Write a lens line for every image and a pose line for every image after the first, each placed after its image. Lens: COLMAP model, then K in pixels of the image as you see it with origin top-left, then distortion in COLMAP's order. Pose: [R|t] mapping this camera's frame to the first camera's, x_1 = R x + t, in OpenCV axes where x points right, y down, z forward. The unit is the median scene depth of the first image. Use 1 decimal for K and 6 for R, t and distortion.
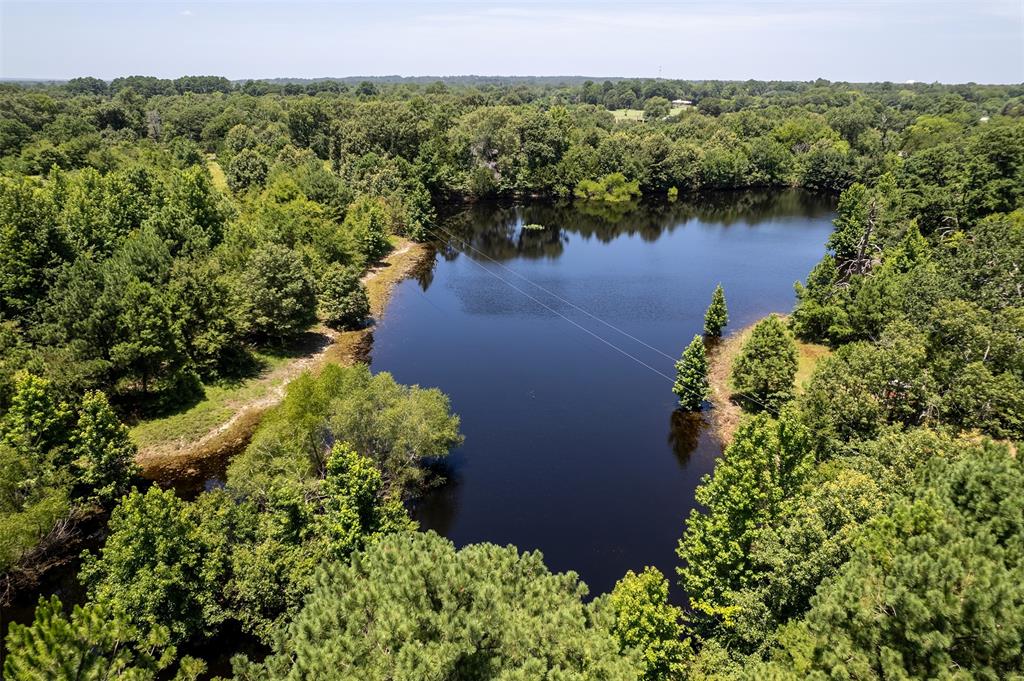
lens RADIAL K [[644.9, 0, 512.5], [0, 644.9, 342.1], [0, 0, 1]] dist [-0.057309, -0.000462]
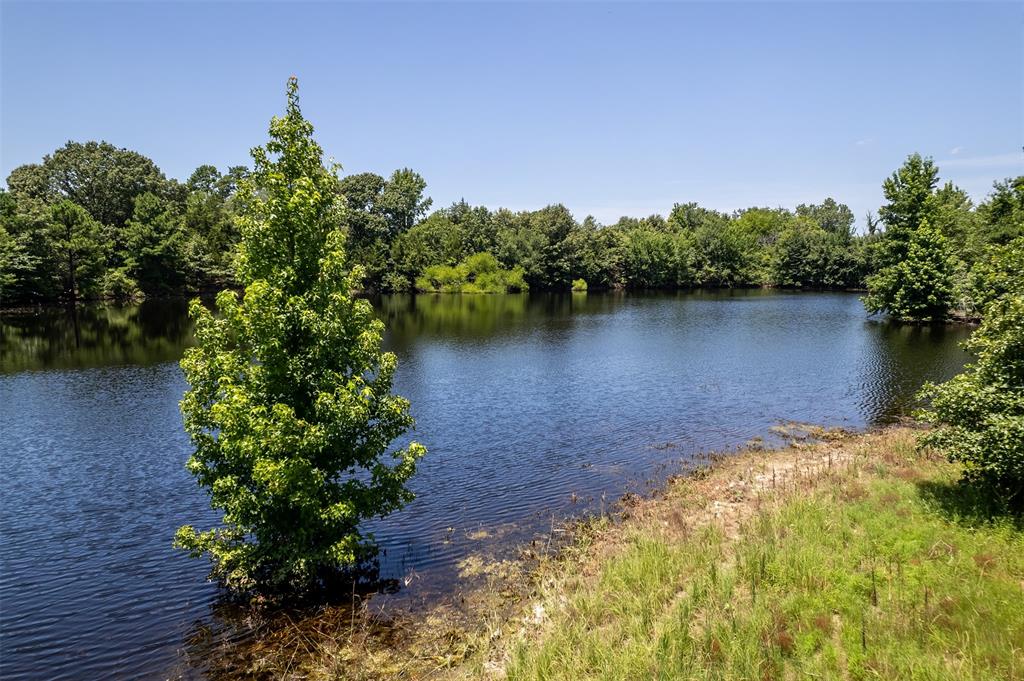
lens RADIAL K [[644.9, 0, 510.8], [0, 644.9, 338.5], [0, 0, 1]] dist [-0.057309, -0.000462]
pose [[0.999366, -0.011669, 0.033628, 0.160455], [0.020222, 0.963601, -0.266579, -0.013789], [-0.029293, 0.267090, 0.963226, 0.399406]]
